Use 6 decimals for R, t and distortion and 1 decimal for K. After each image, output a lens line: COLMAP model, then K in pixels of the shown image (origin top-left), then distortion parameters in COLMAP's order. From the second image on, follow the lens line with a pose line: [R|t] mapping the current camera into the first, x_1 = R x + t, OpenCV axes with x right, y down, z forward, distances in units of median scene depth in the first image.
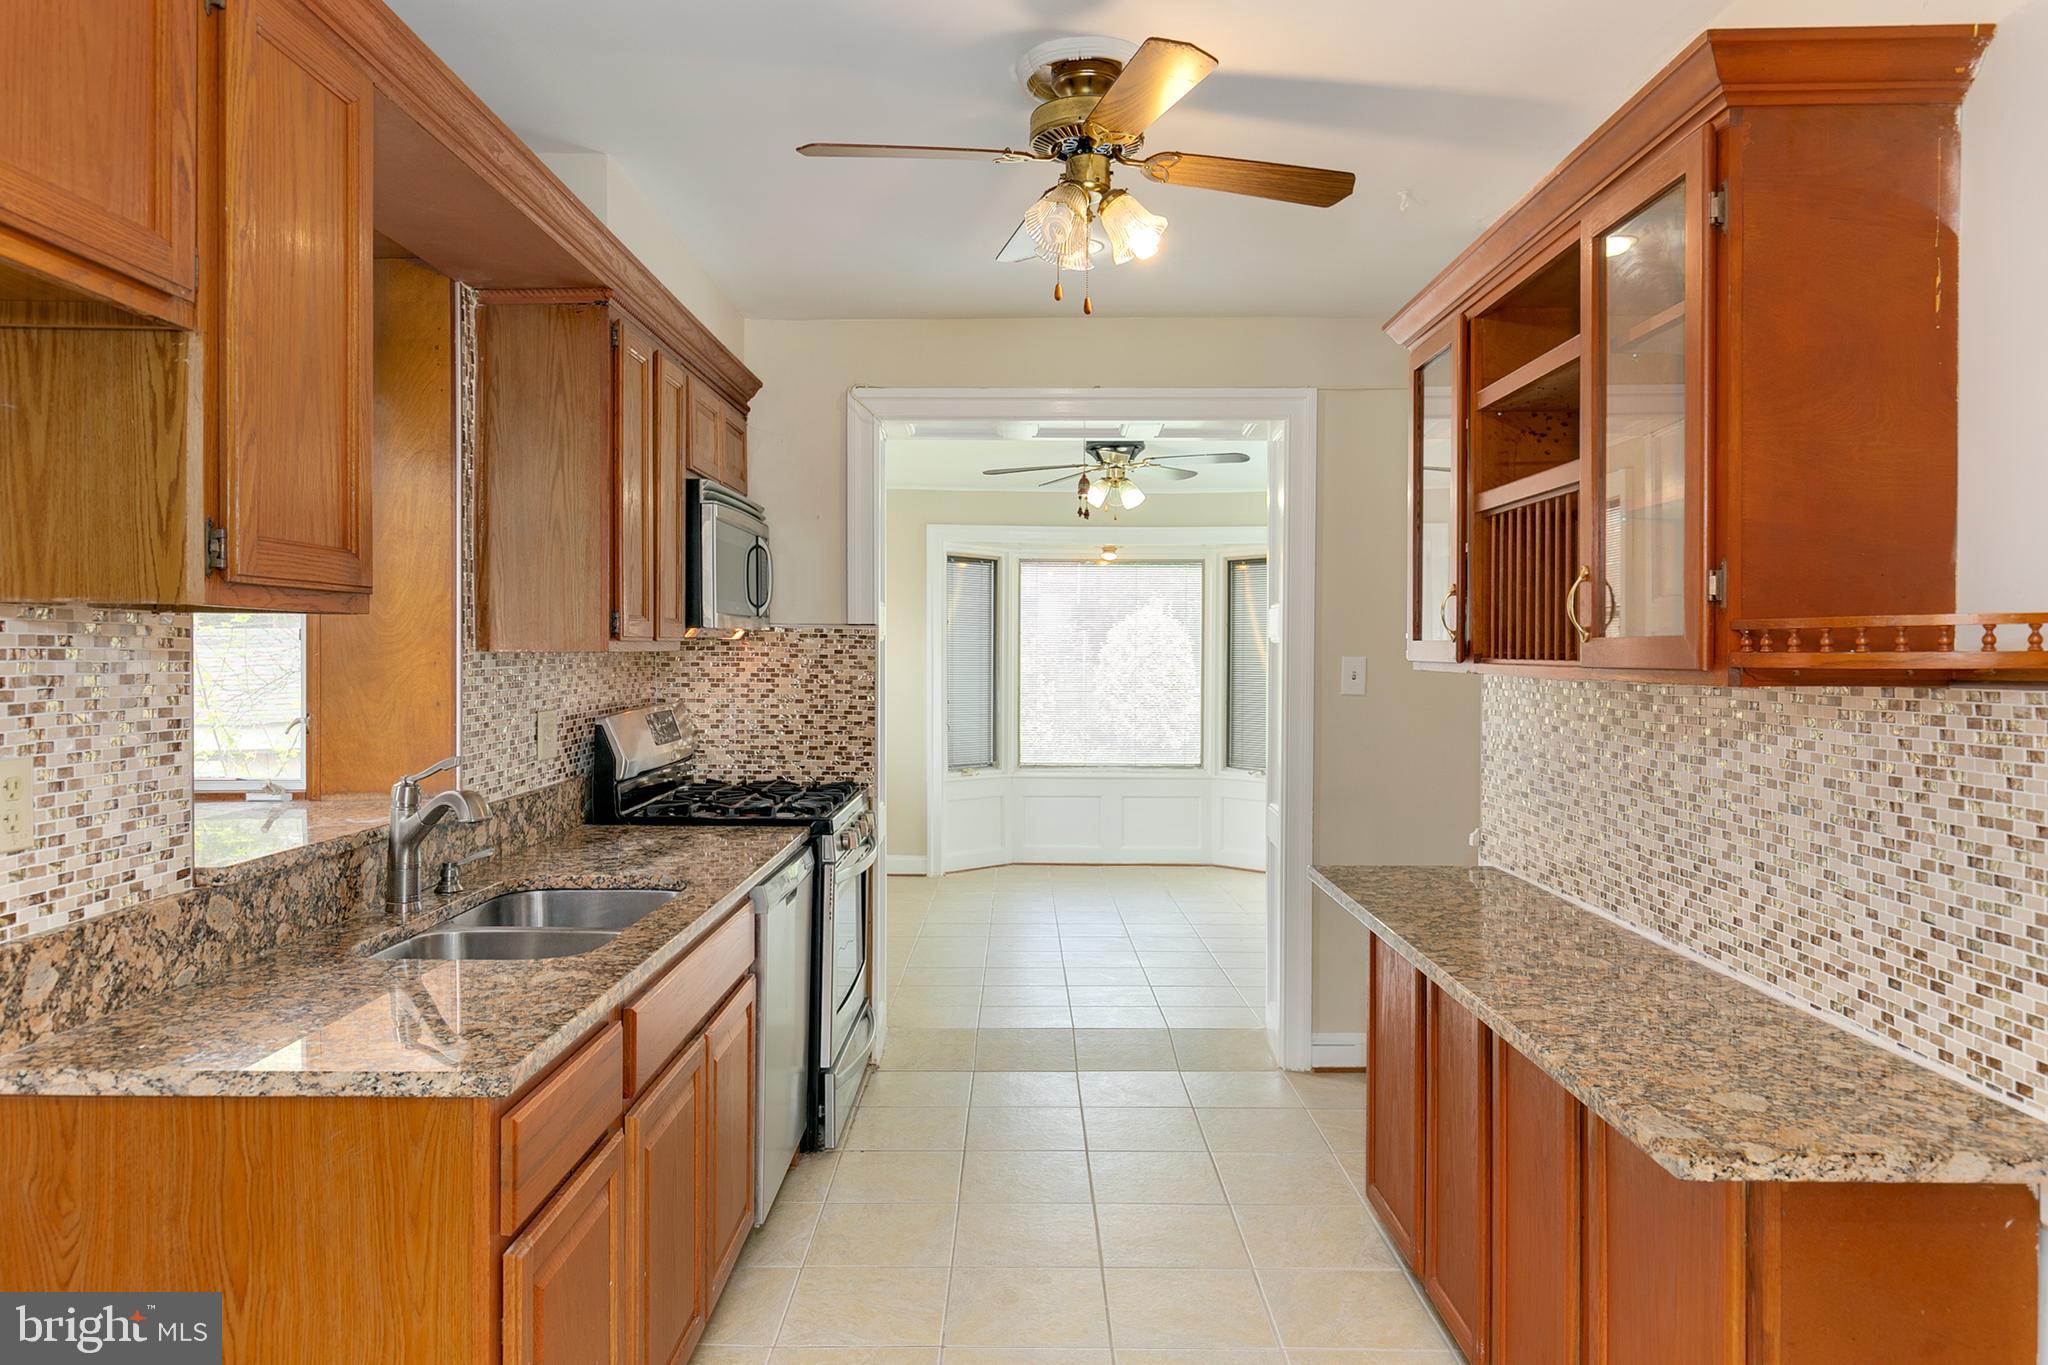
lens RADIAL K [[1306.9, 0, 1009.3], [0, 1306.9, 660.4], [0, 0, 1]] dist [-0.008541, -0.002367]
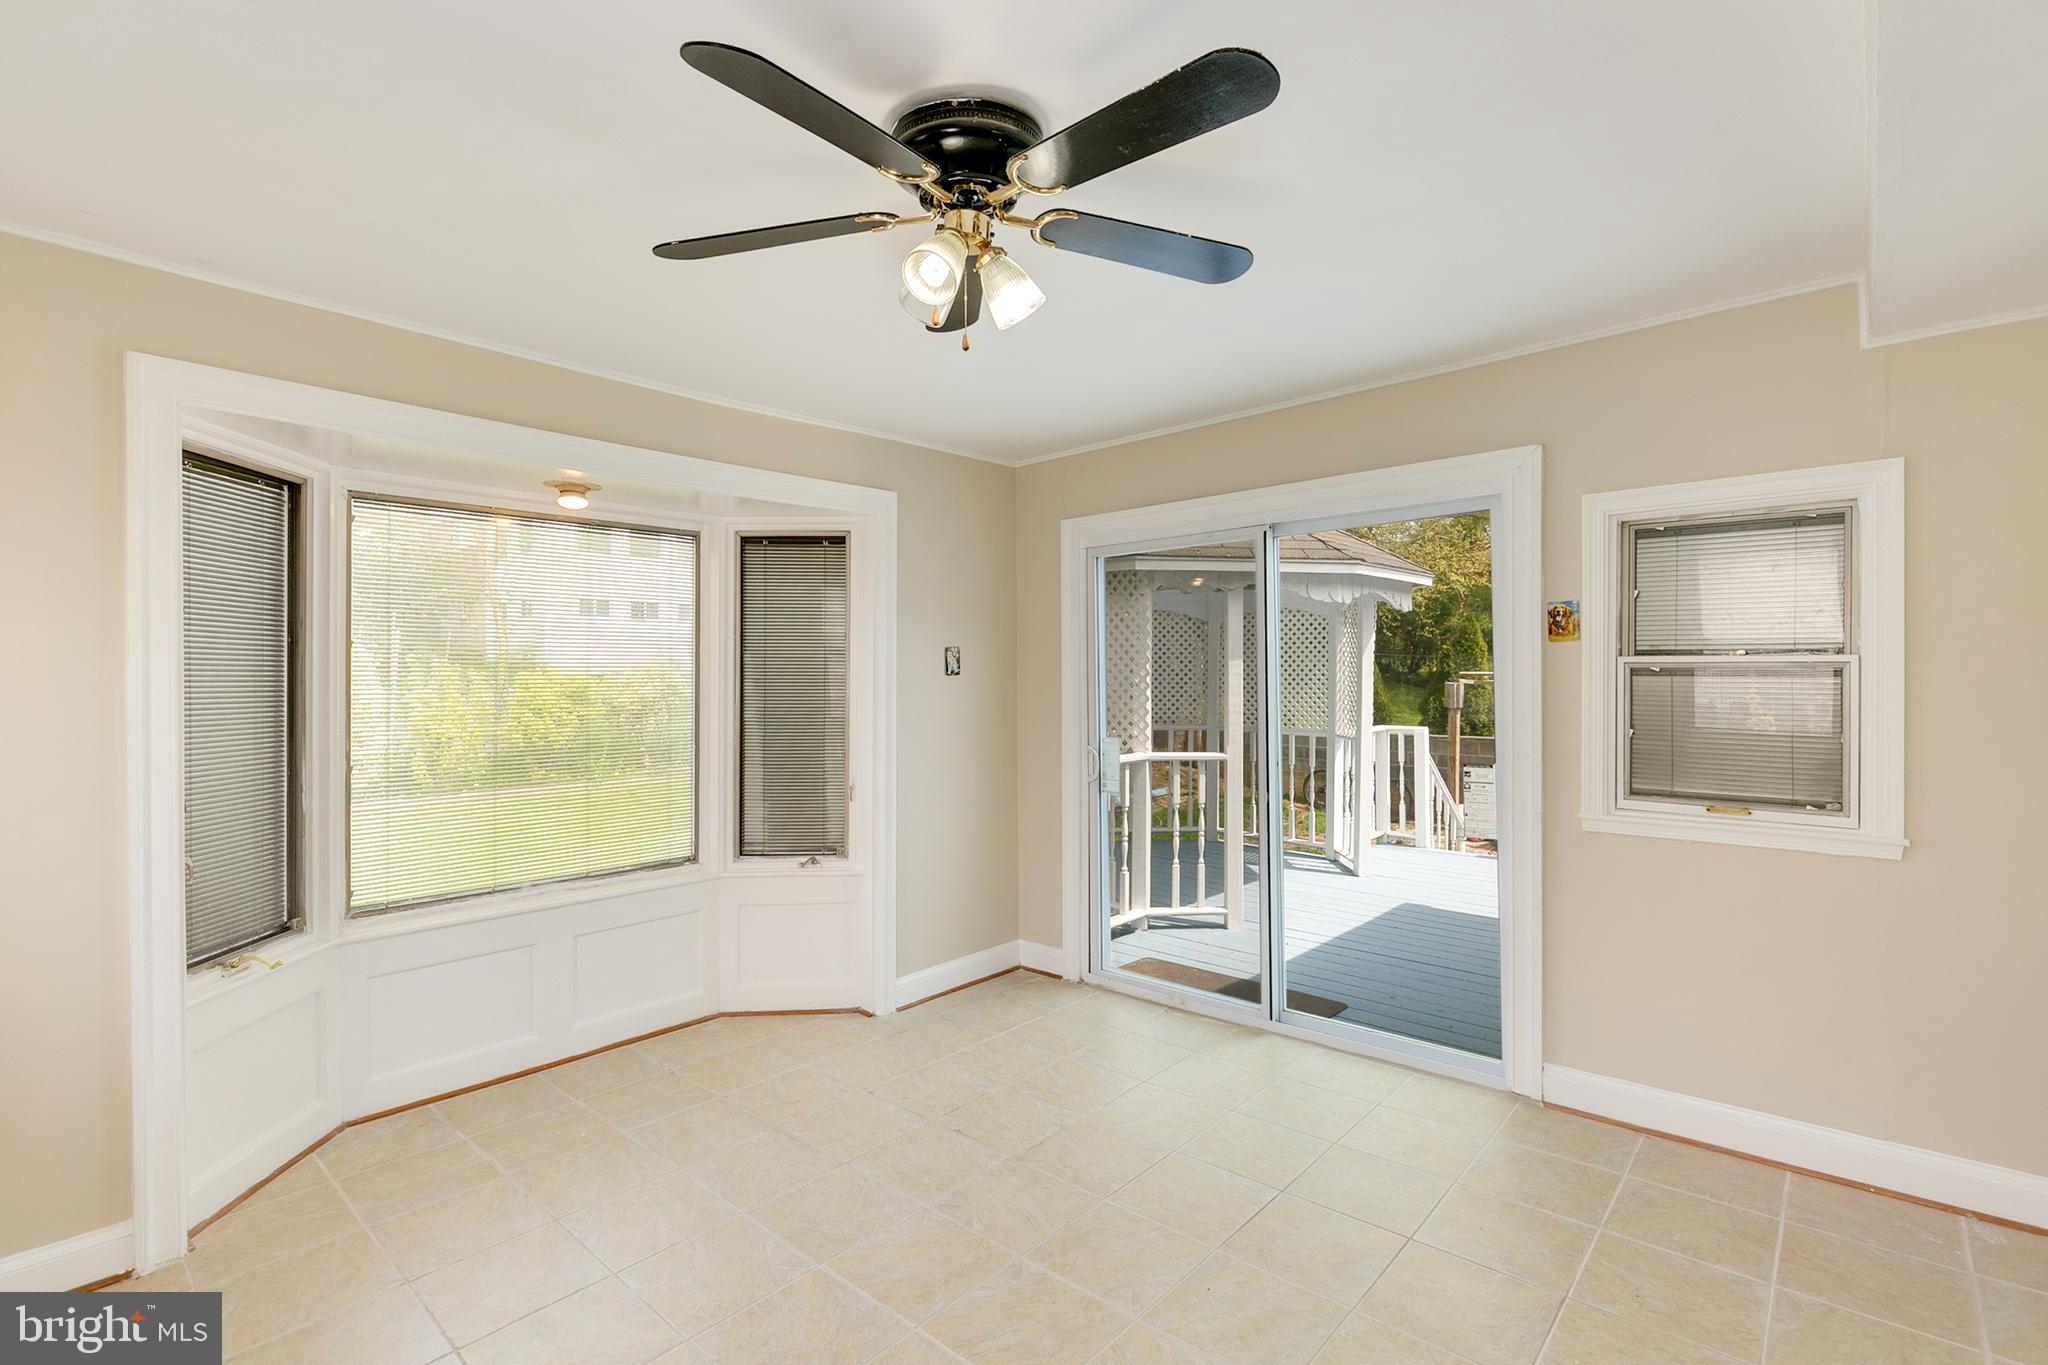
lens RADIAL K [[934.1, 0, 1004.1], [0, 934.1, 672.2], [0, 0, 1]] dist [-0.000385, -0.001645]
pose [[0.664916, 0.000389, 0.746918, -0.189211], [0.005584, 0.999969, -0.005491, -0.012725], [-0.746897, 0.007822, 0.664893, 1.226425]]
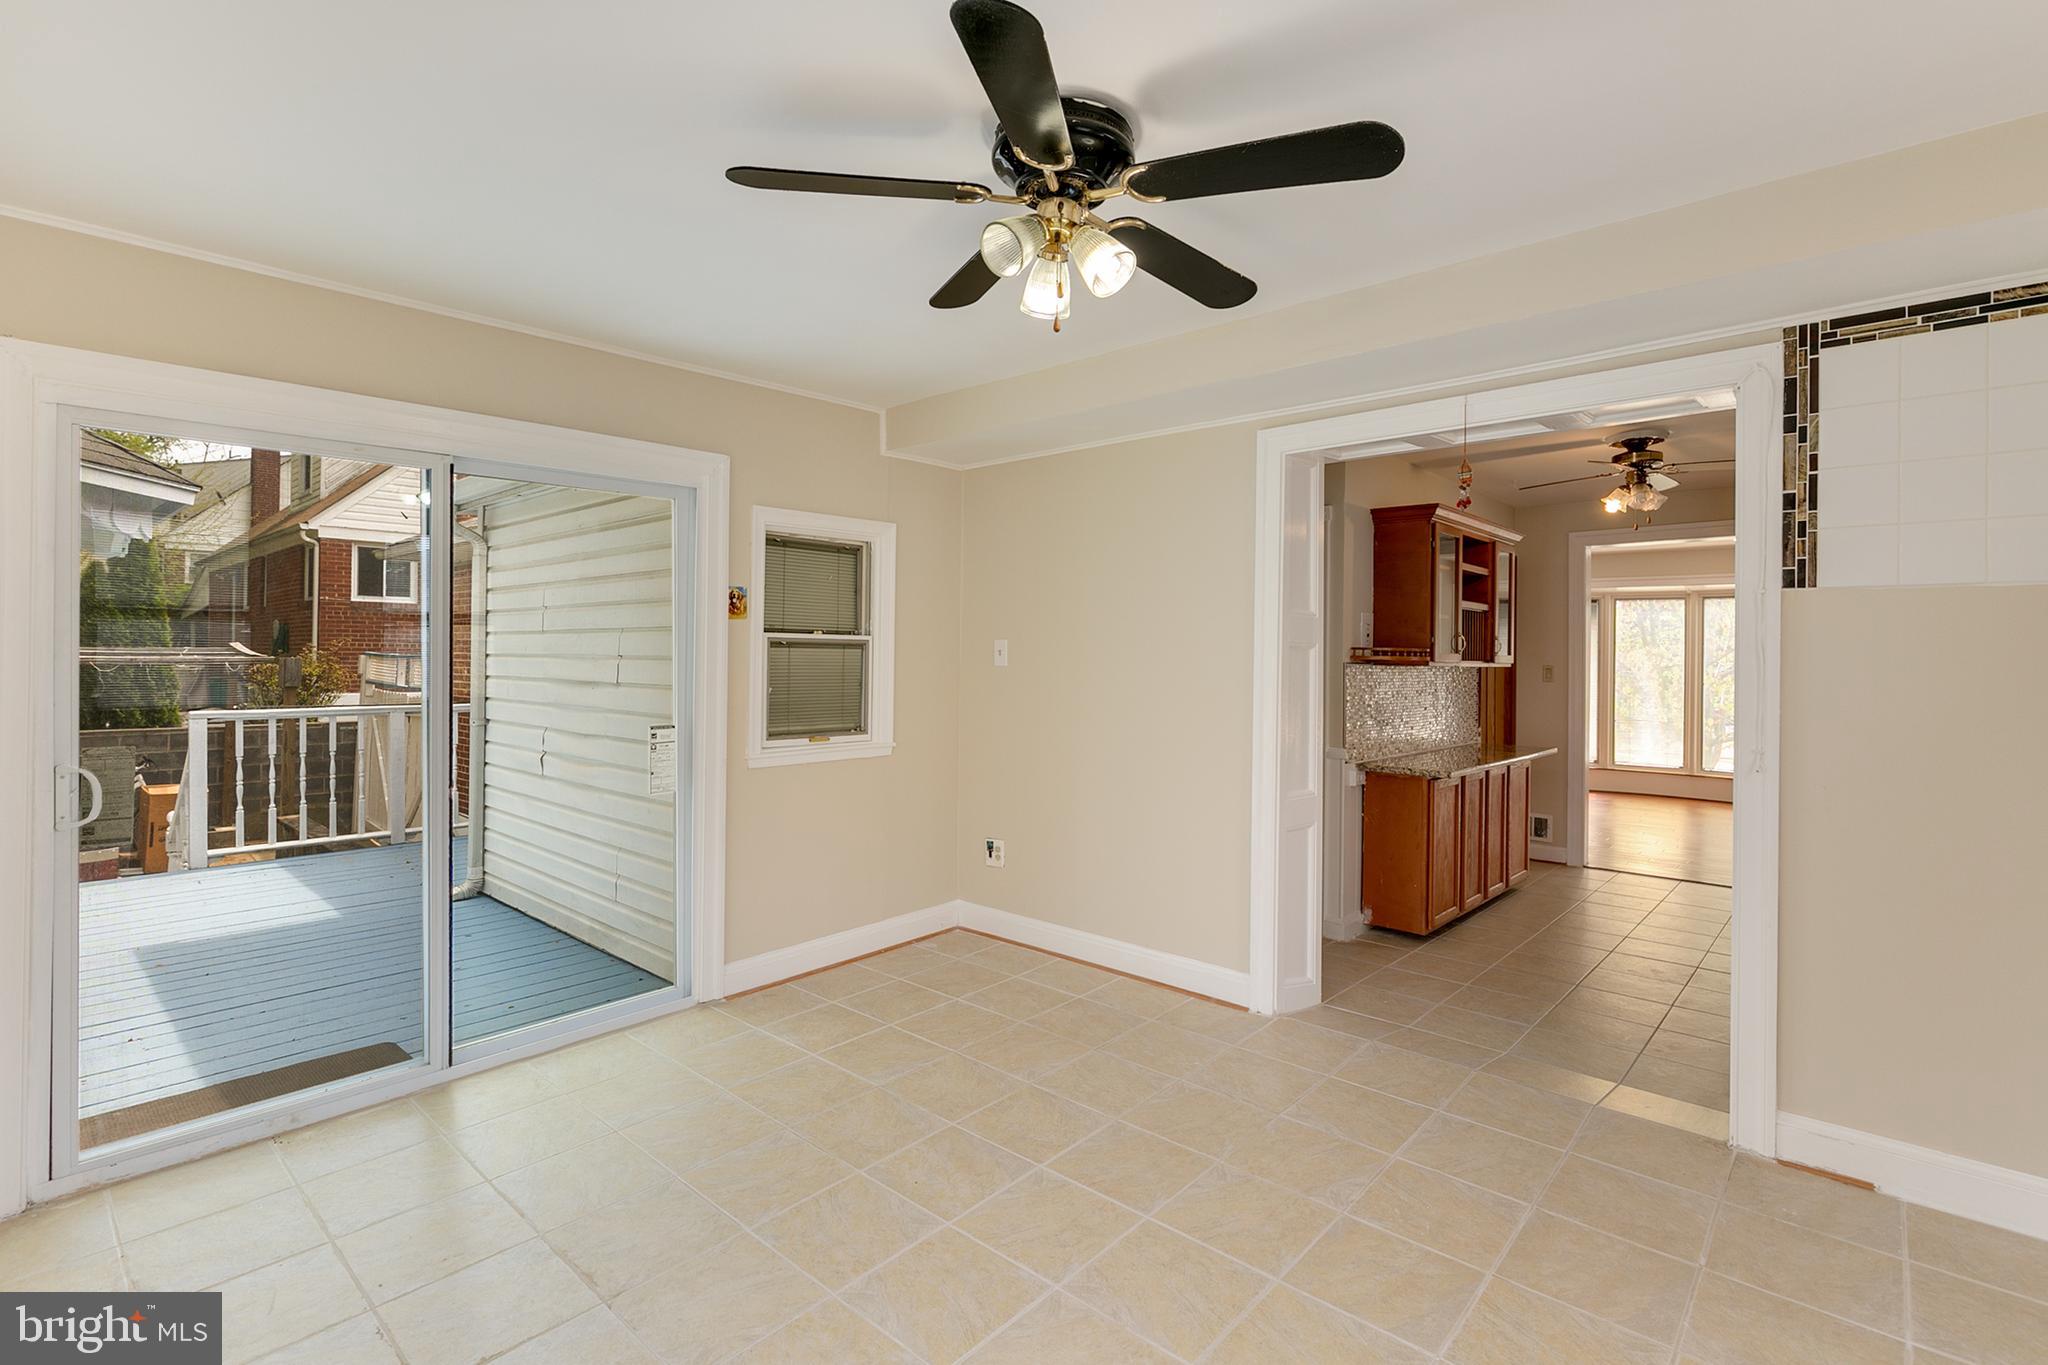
lens RADIAL K [[934.1, 0, 1041.8], [0, 934.1, 650.5], [0, 0, 1]] dist [-0.000385, -0.001645]
pose [[-0.751312, -0.001082, 0.659947, -0.175102], [-0.004403, 0.999985, -0.003373, -0.006269], [-0.659933, -0.005440, -0.751305, 1.848782]]
